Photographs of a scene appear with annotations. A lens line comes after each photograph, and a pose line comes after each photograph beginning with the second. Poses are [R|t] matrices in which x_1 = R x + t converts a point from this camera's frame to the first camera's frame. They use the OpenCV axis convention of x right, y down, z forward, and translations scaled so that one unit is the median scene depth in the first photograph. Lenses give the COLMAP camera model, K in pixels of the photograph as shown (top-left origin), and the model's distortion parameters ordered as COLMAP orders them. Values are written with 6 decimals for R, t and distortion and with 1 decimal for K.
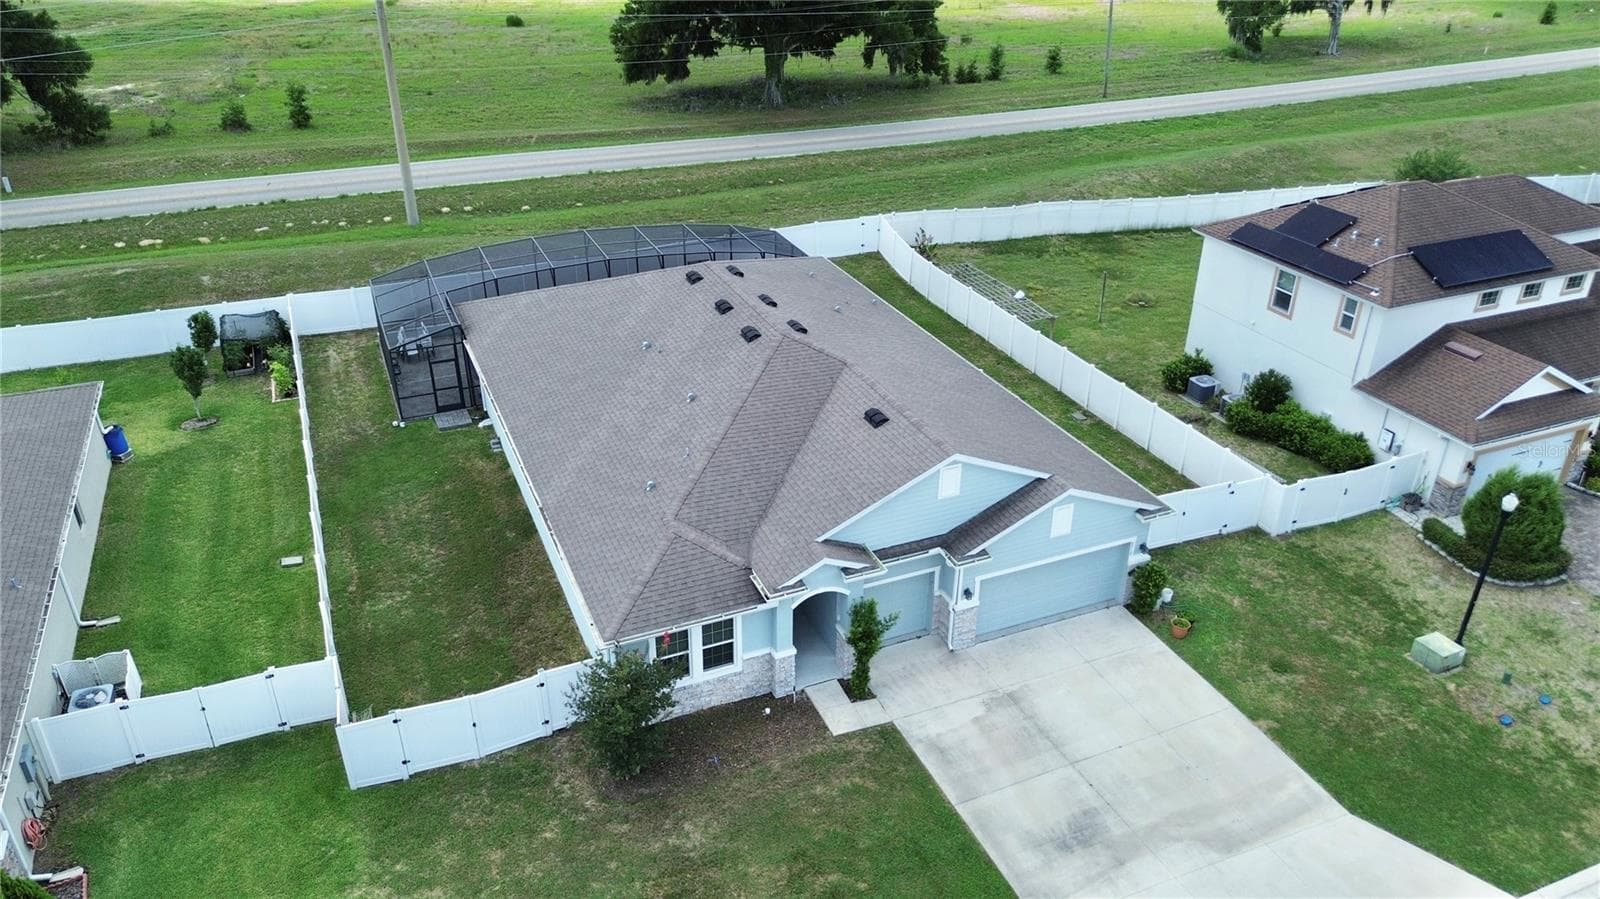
lens RADIAL K [[1139.9, 0, 801.4], [0, 1139.9, 450.0], [0, 0, 1]] dist [0.058178, -0.052504]
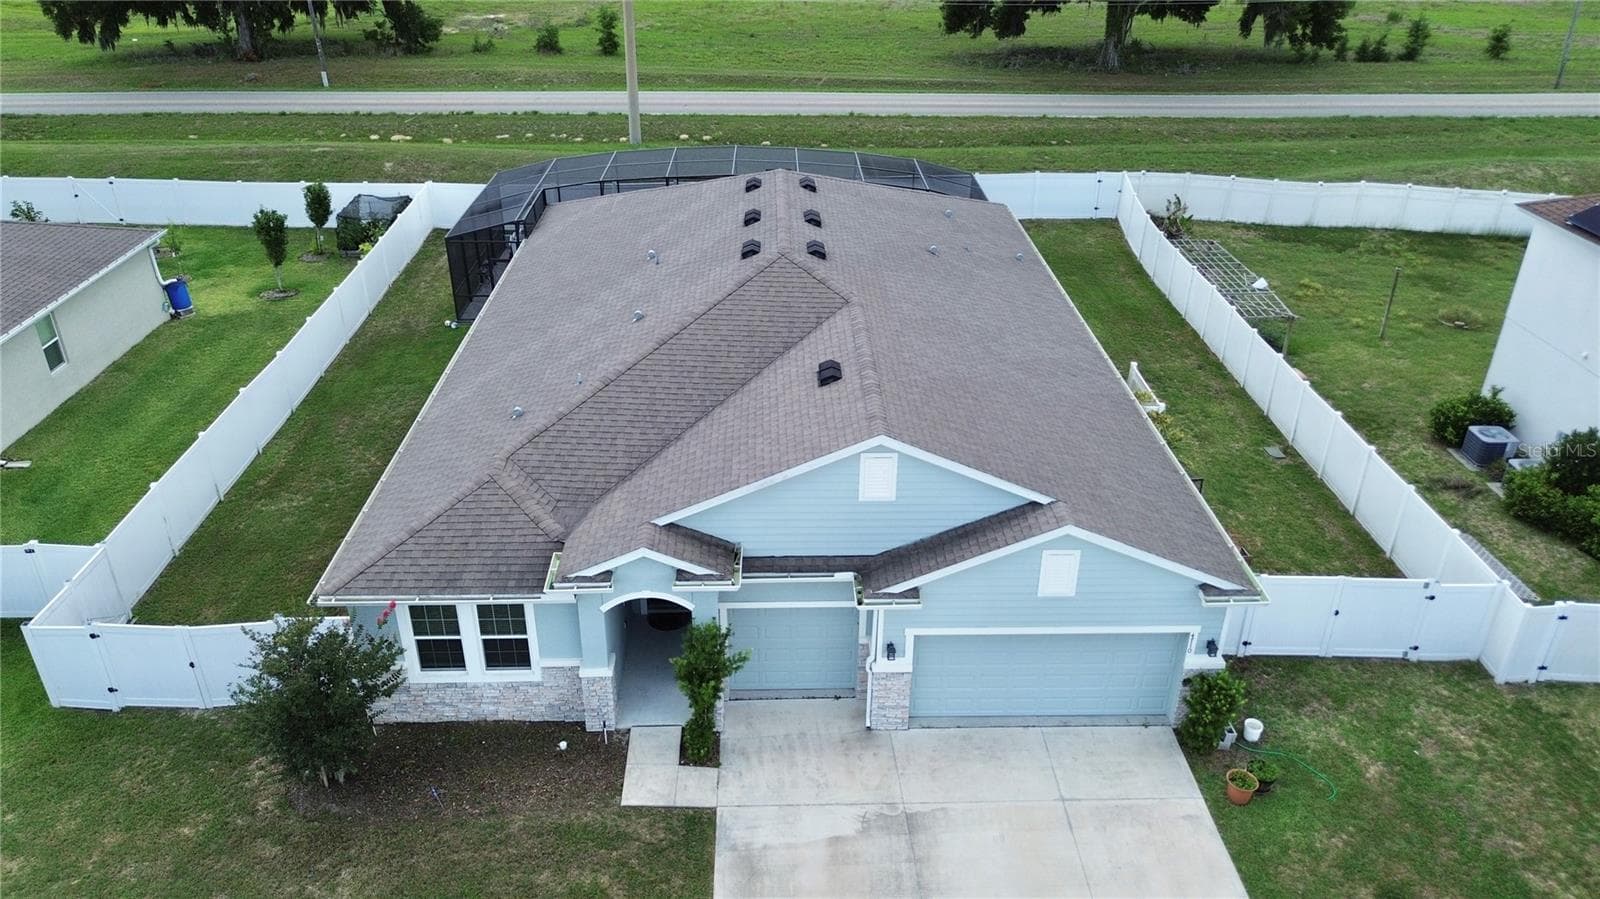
lens RADIAL K [[1139.9, 0, 800.1], [0, 1139.9, 450.8], [0, 0, 1]] dist [0.058178, -0.052504]
pose [[0.928898, 0.175540, -0.326090, 0.211760], [-0.176250, 0.983958, 0.027617, 0.001501], [0.325707, 0.031820, 0.944935, 0.252314]]
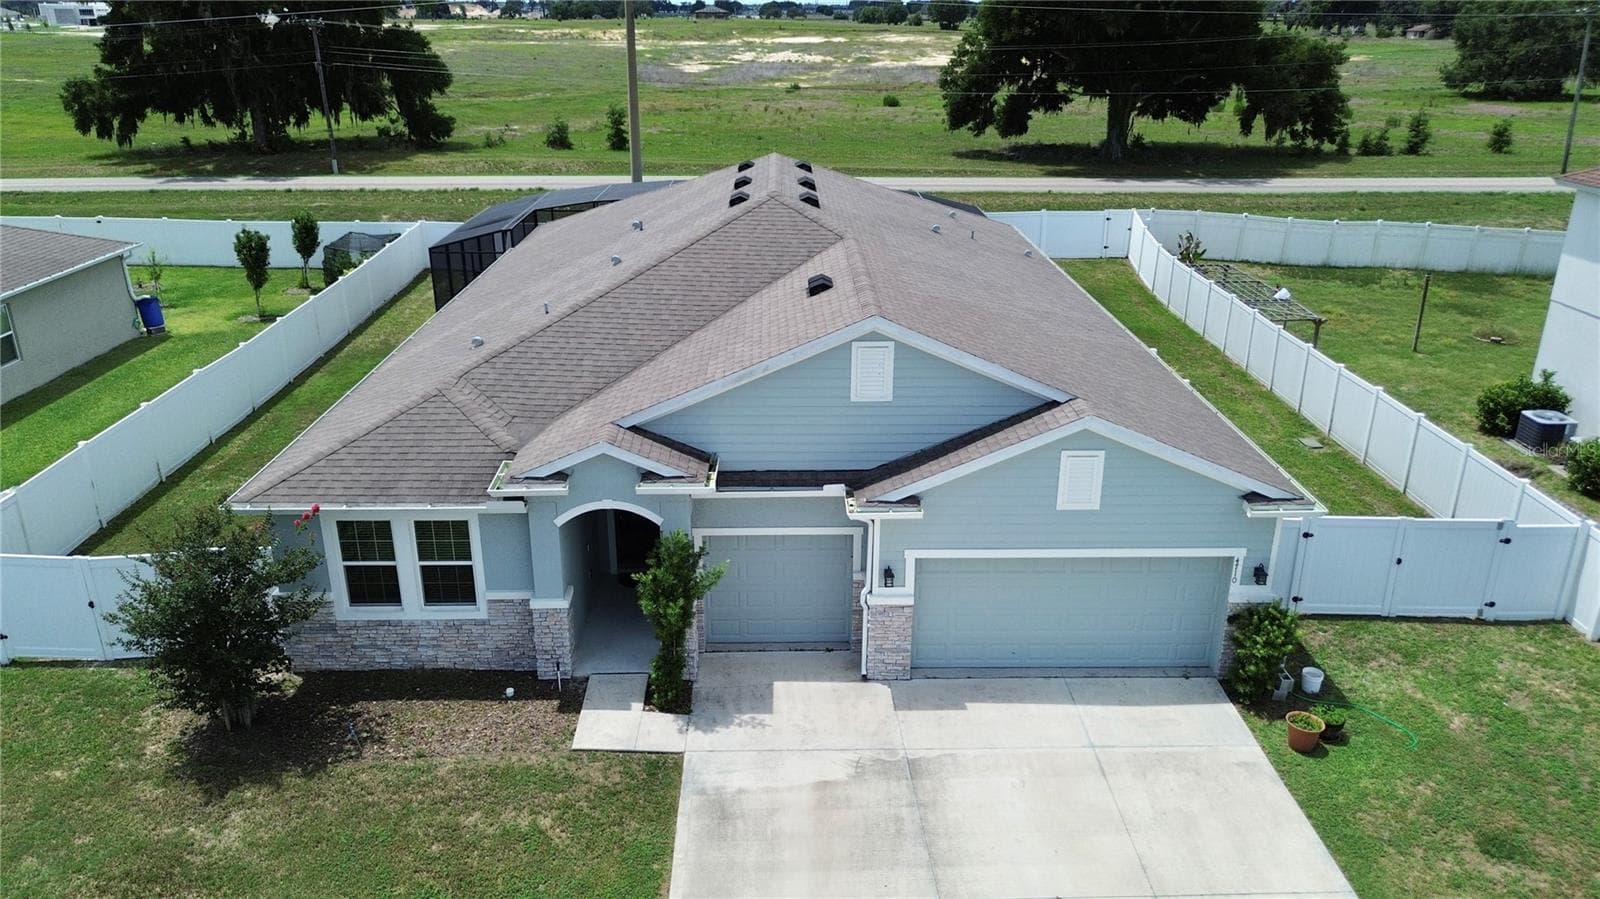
lens RADIAL K [[1139.9, 0, 799.8], [0, 1139.9, 451.7], [0, 0, 1]] dist [0.058178, -0.052504]
pose [[0.925384, 0.132720, -0.355034, 0.217123], [-0.176295, 0.979916, -0.093193, 0.090597], [0.335535, 0.148830, 0.930197, 0.316142]]
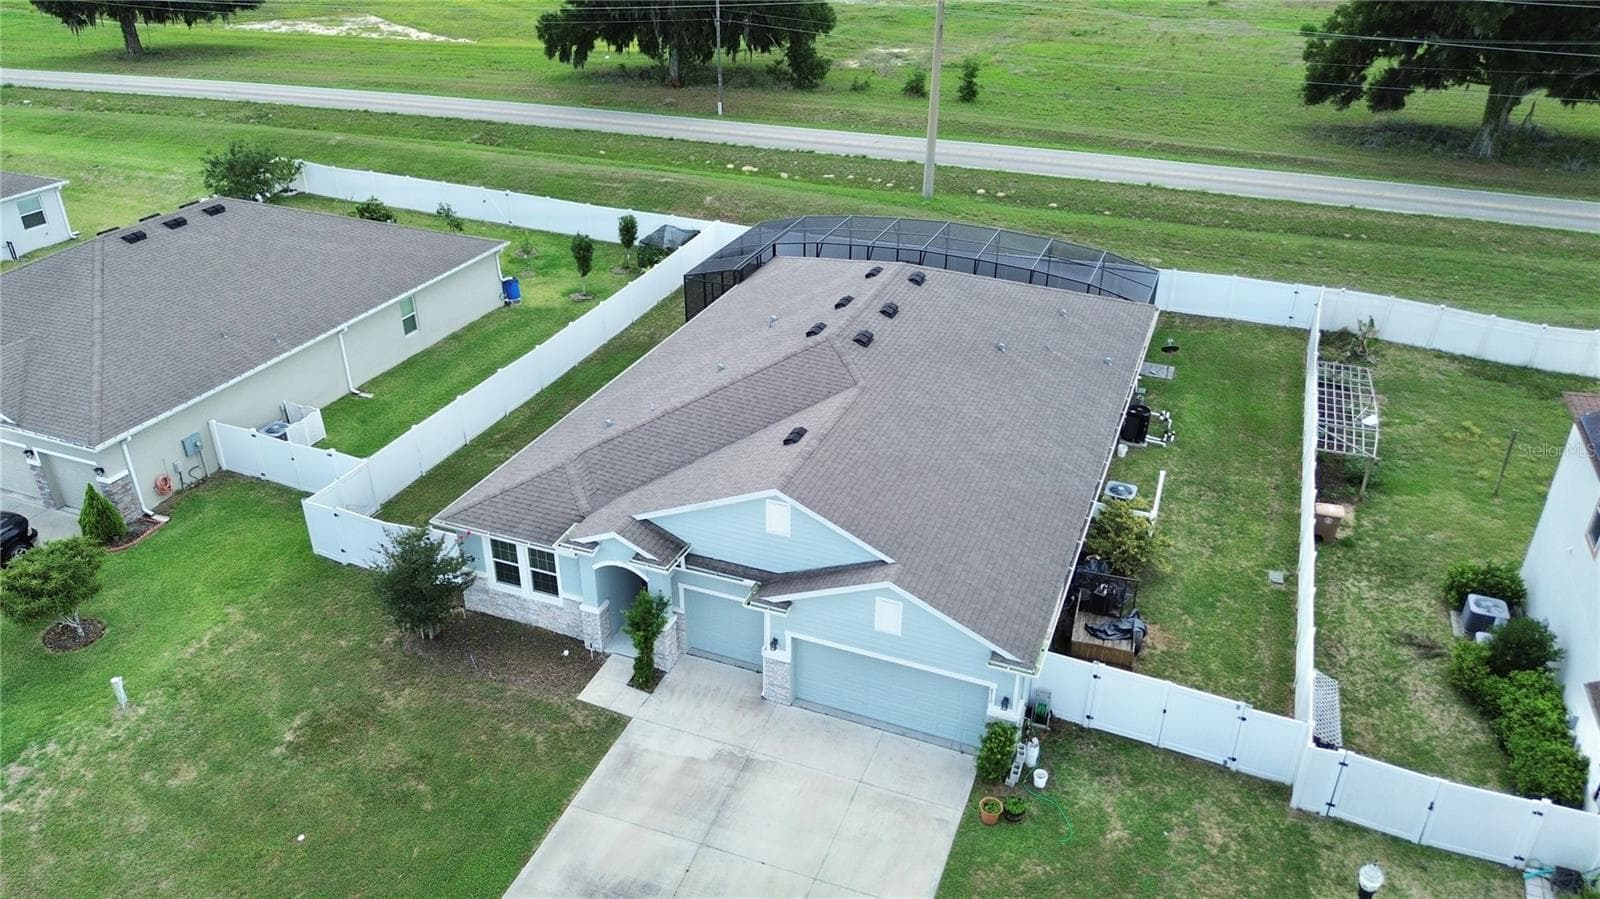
lens RADIAL K [[1139.9, 0, 799.2], [0, 1139.9, 456.2], [0, 0, 1]] dist [0.058178, -0.052504]
pose [[0.706706, 0.337376, -0.621888, 0.490662], [-0.335394, 0.933695, 0.125395, -0.098717], [0.622959, 0.119960, 0.773002, 0.205757]]
